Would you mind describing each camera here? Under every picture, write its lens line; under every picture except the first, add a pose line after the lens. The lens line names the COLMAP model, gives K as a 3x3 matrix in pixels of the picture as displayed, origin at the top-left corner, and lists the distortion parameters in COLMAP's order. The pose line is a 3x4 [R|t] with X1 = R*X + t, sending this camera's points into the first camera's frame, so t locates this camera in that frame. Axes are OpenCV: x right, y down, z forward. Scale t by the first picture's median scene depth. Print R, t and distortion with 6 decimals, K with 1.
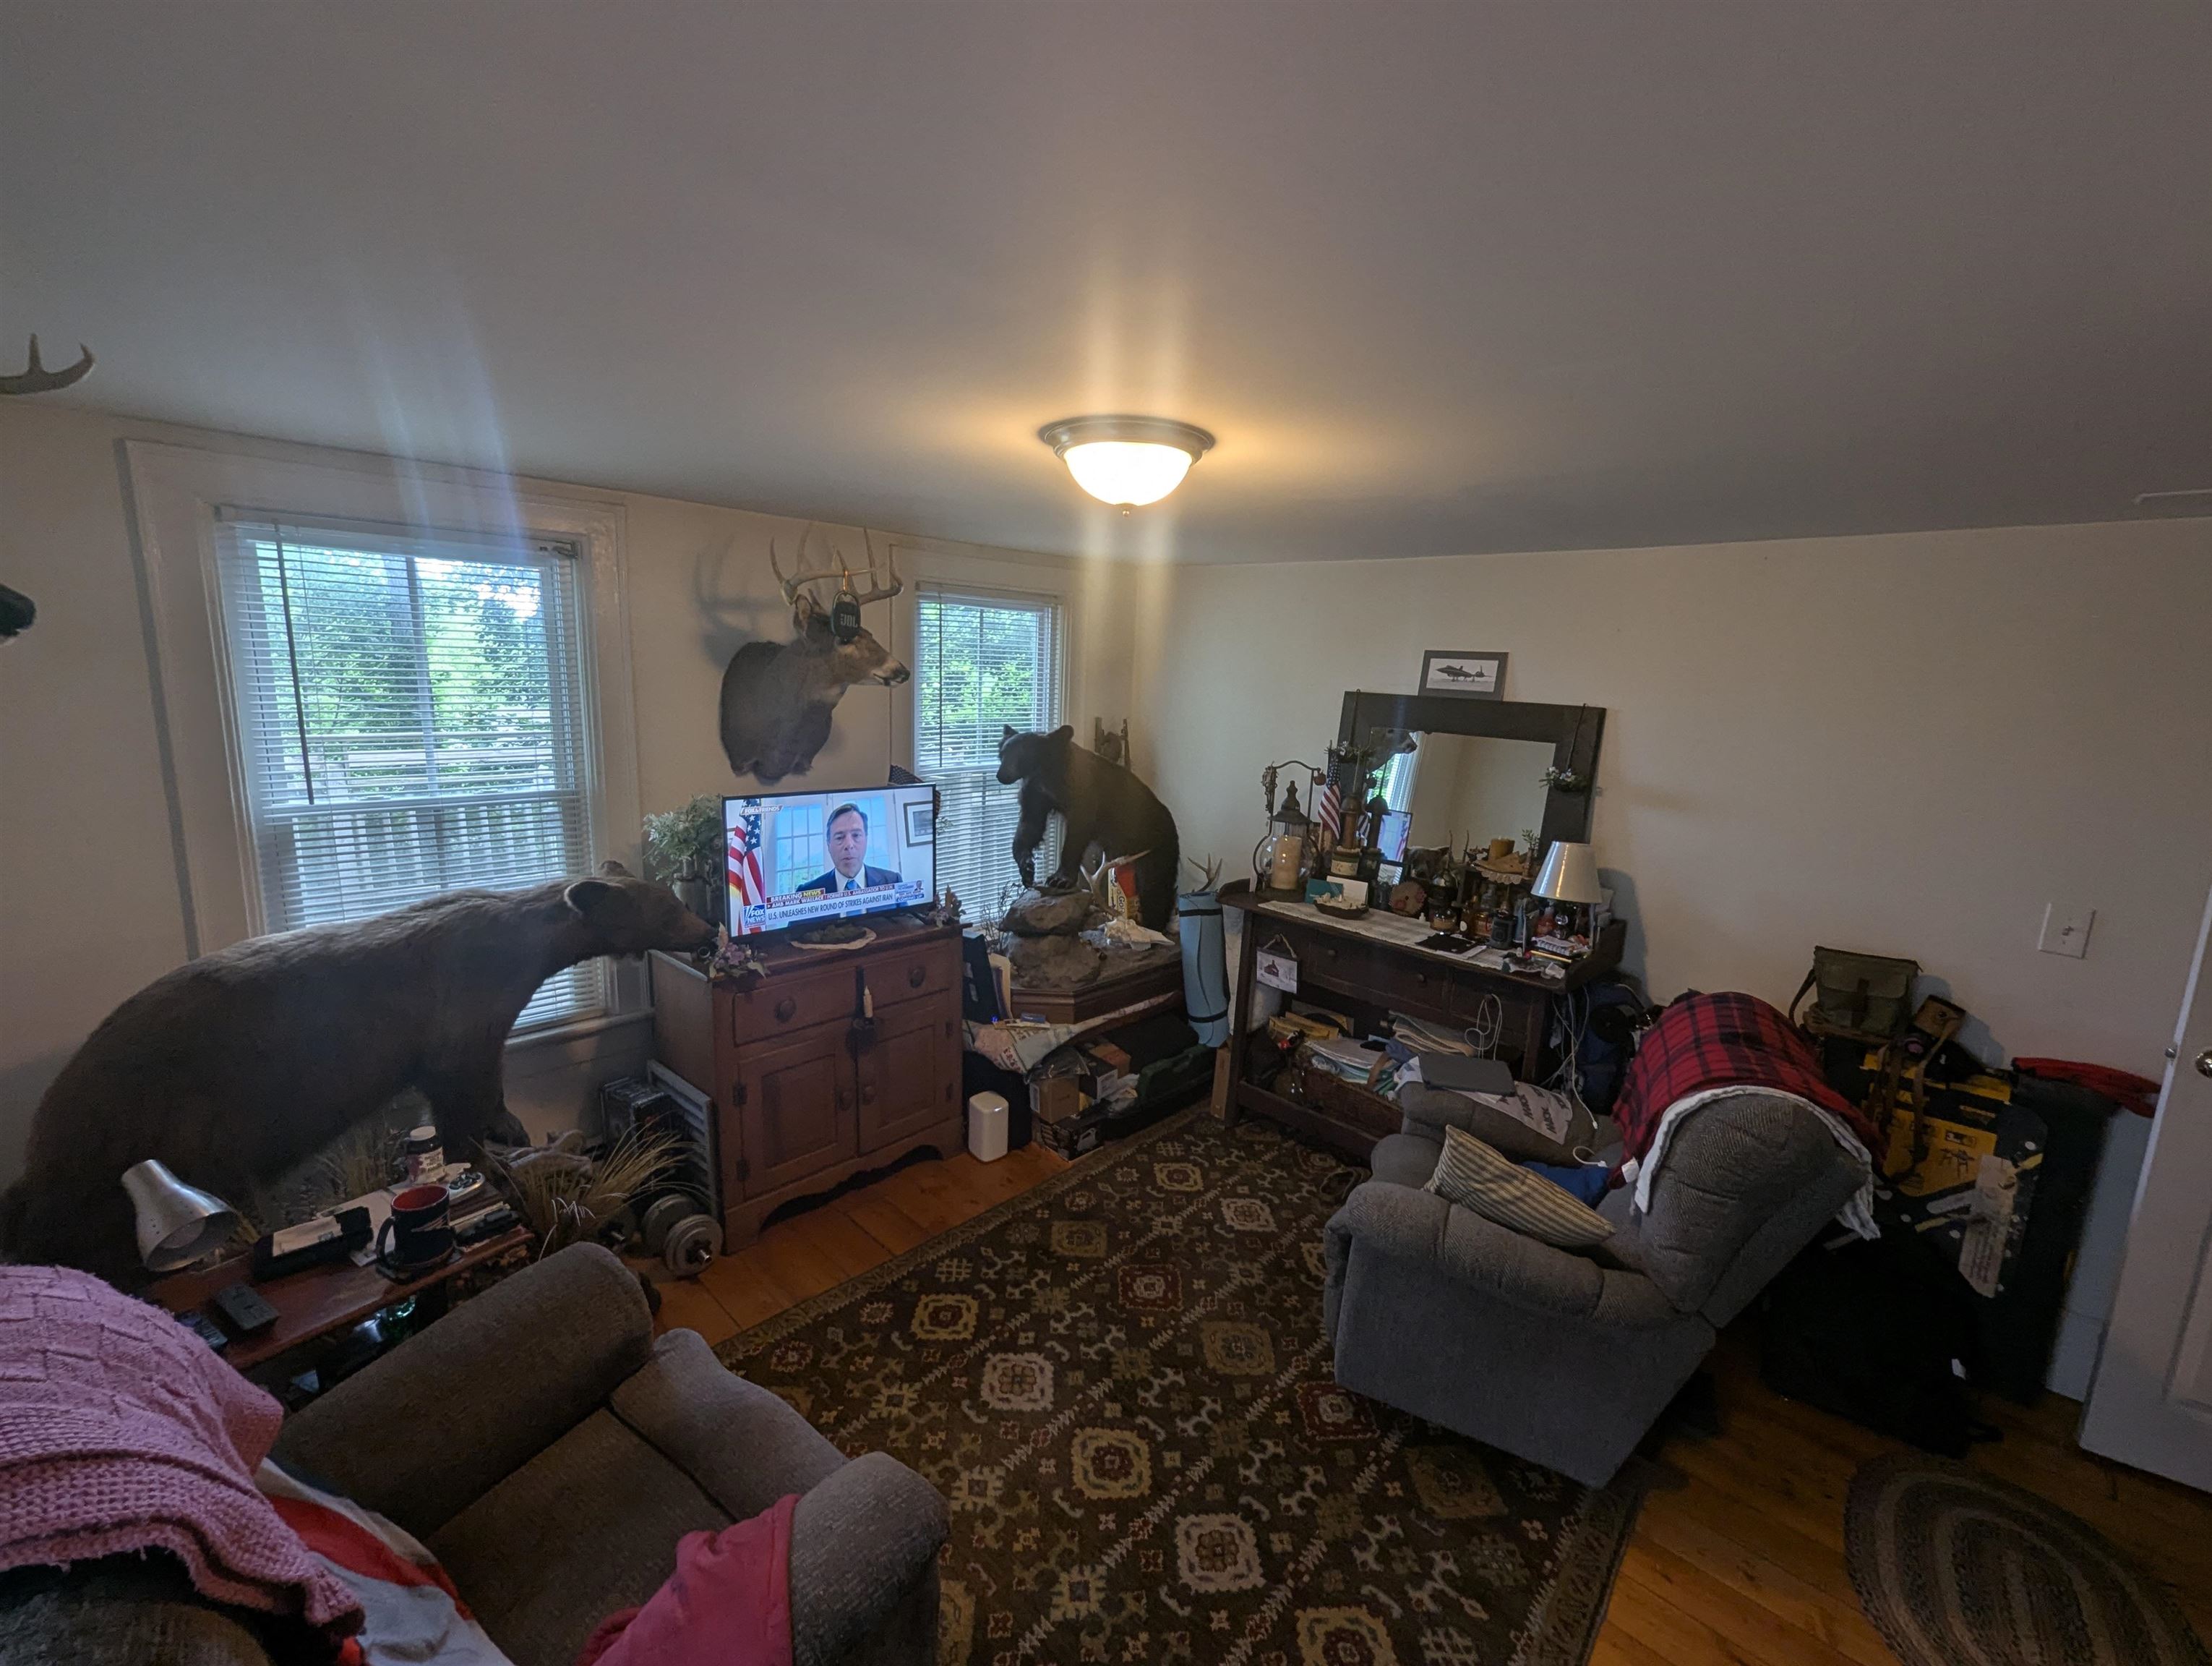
lens RADIAL K [[919.9, 0, 1106.5], [0, 919.9, 837.7], [0, 0, 1]] dist [-0.001203, 0.000468]
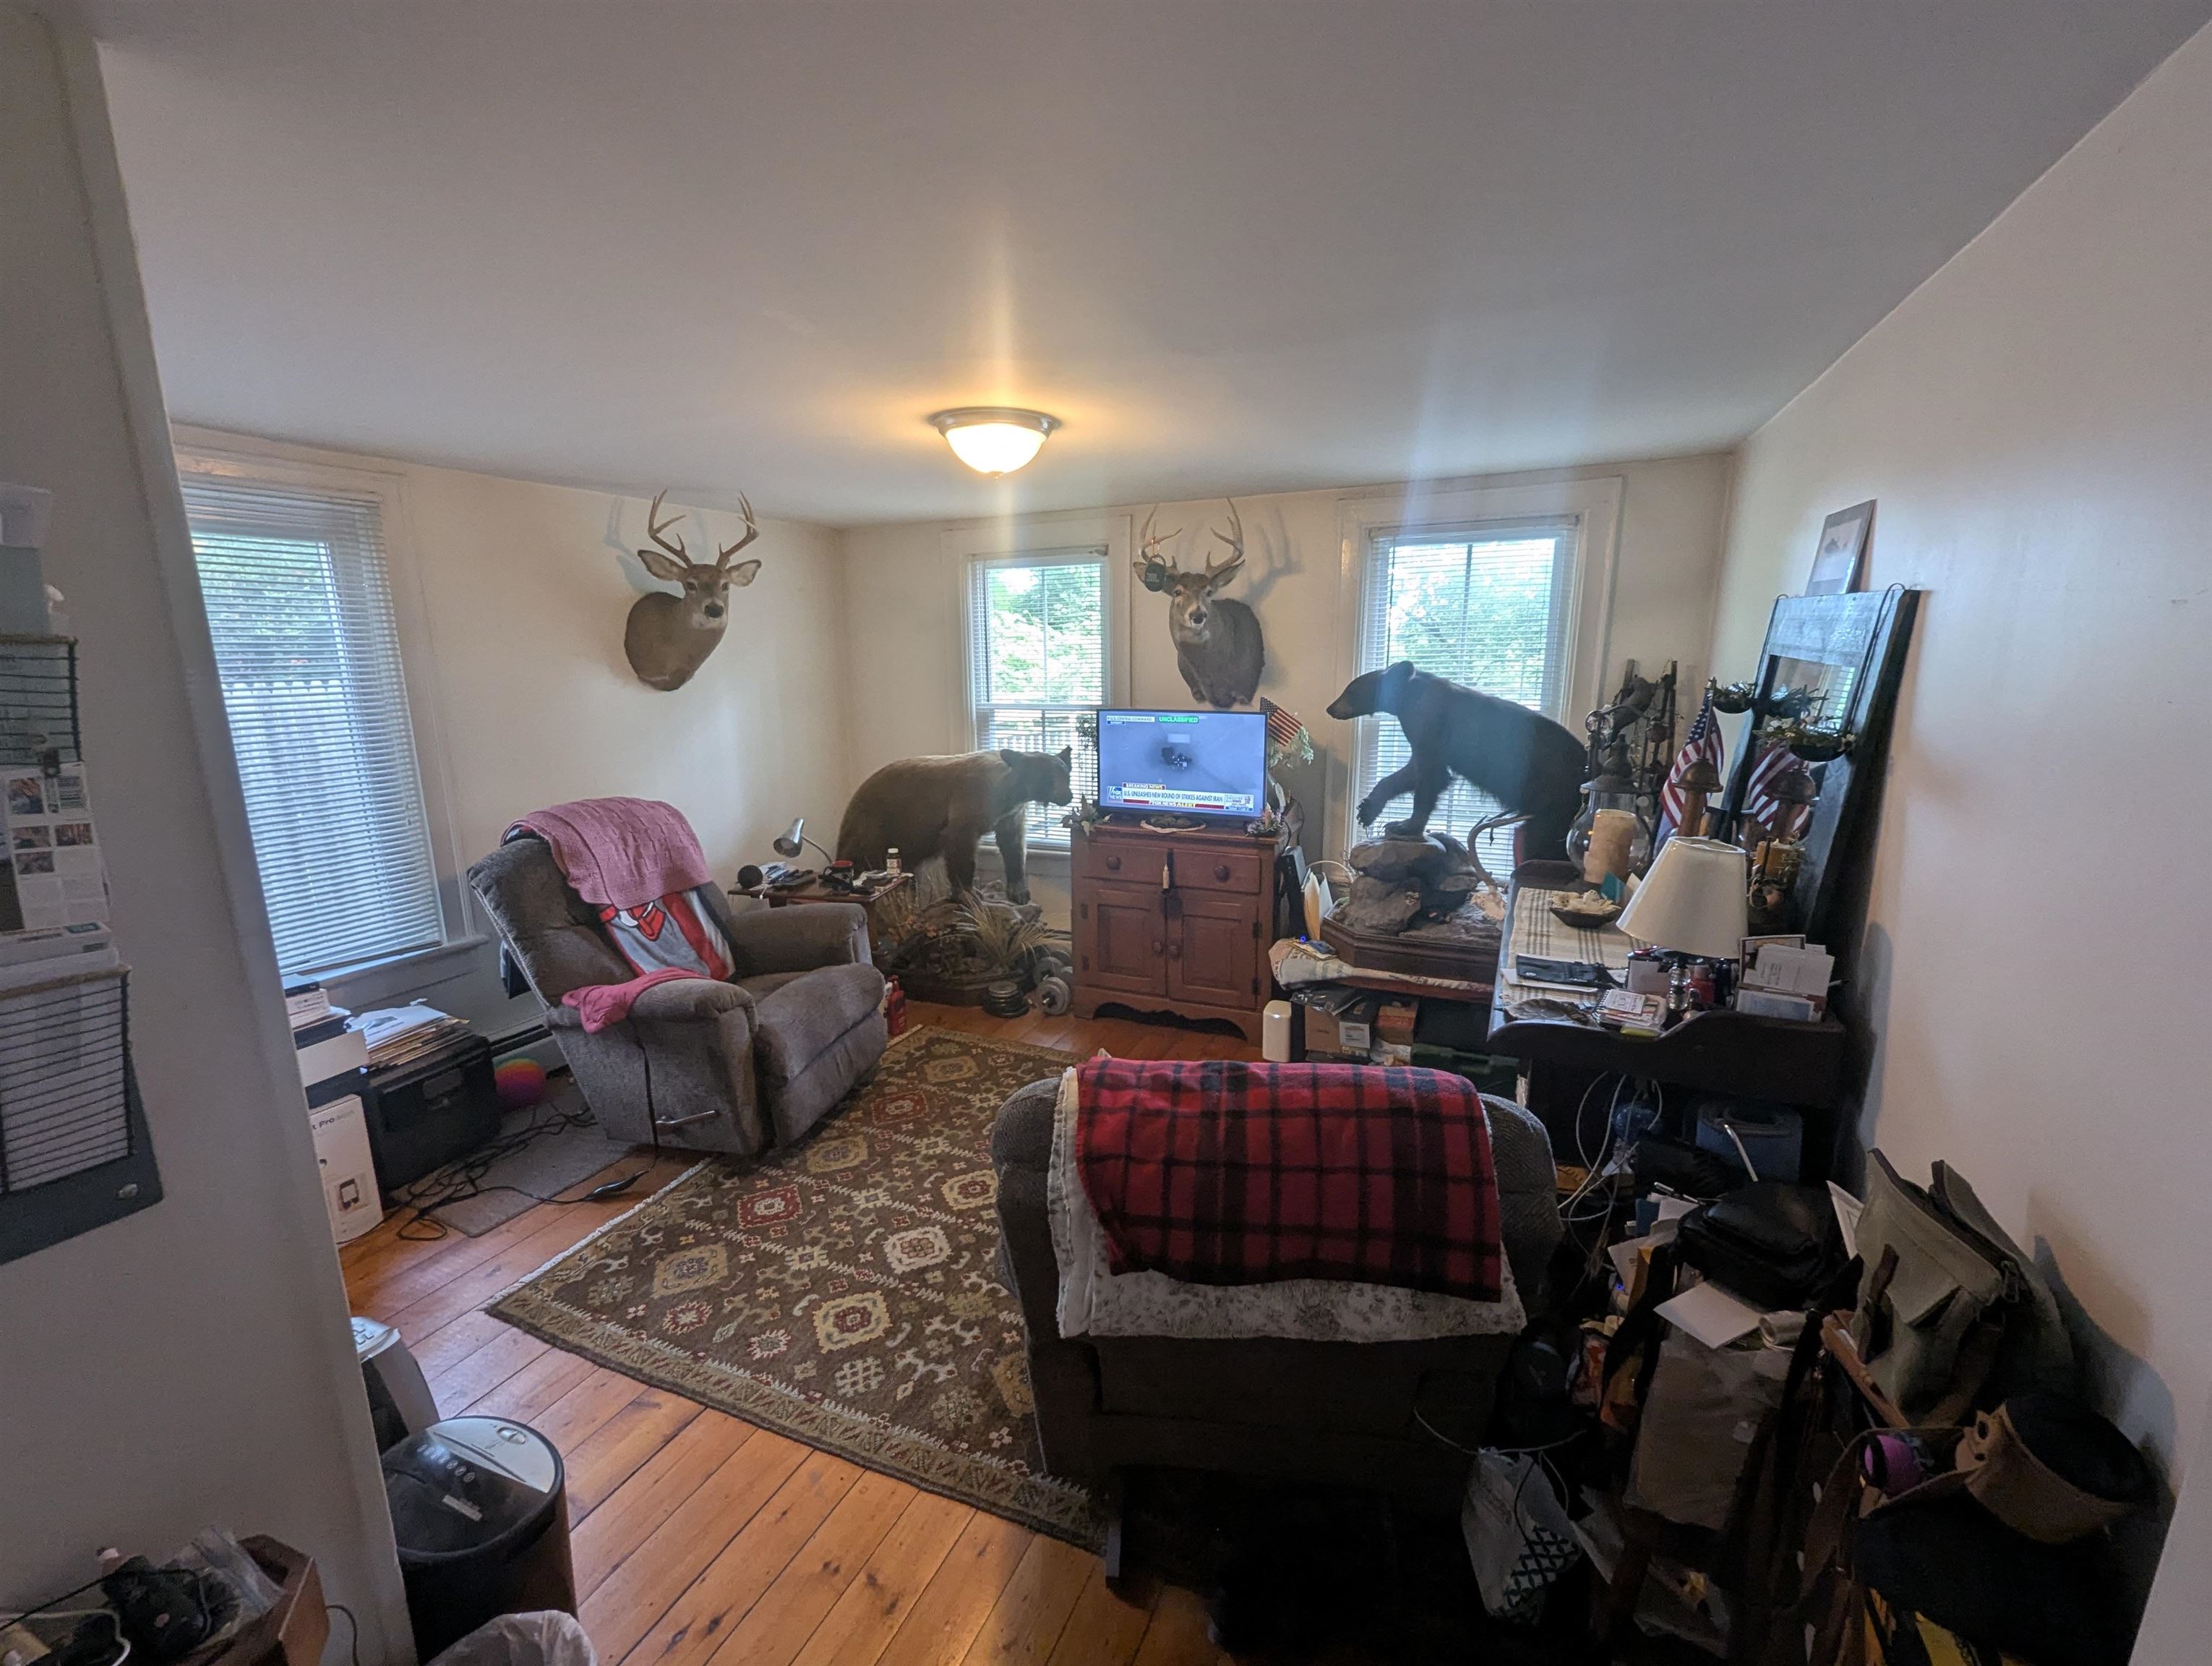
lens RADIAL K [[919.9, 0, 1113.8], [0, 919.9, 835.6], [0, 0, 1]] dist [-0.001203, 0.000468]
pose [[0.348798, 0.159042, -0.923605, 1.362955], [-0.149886, 0.982277, 0.112541, -0.012021], [0.925135, 0.099181, 0.366455, 0.709386]]
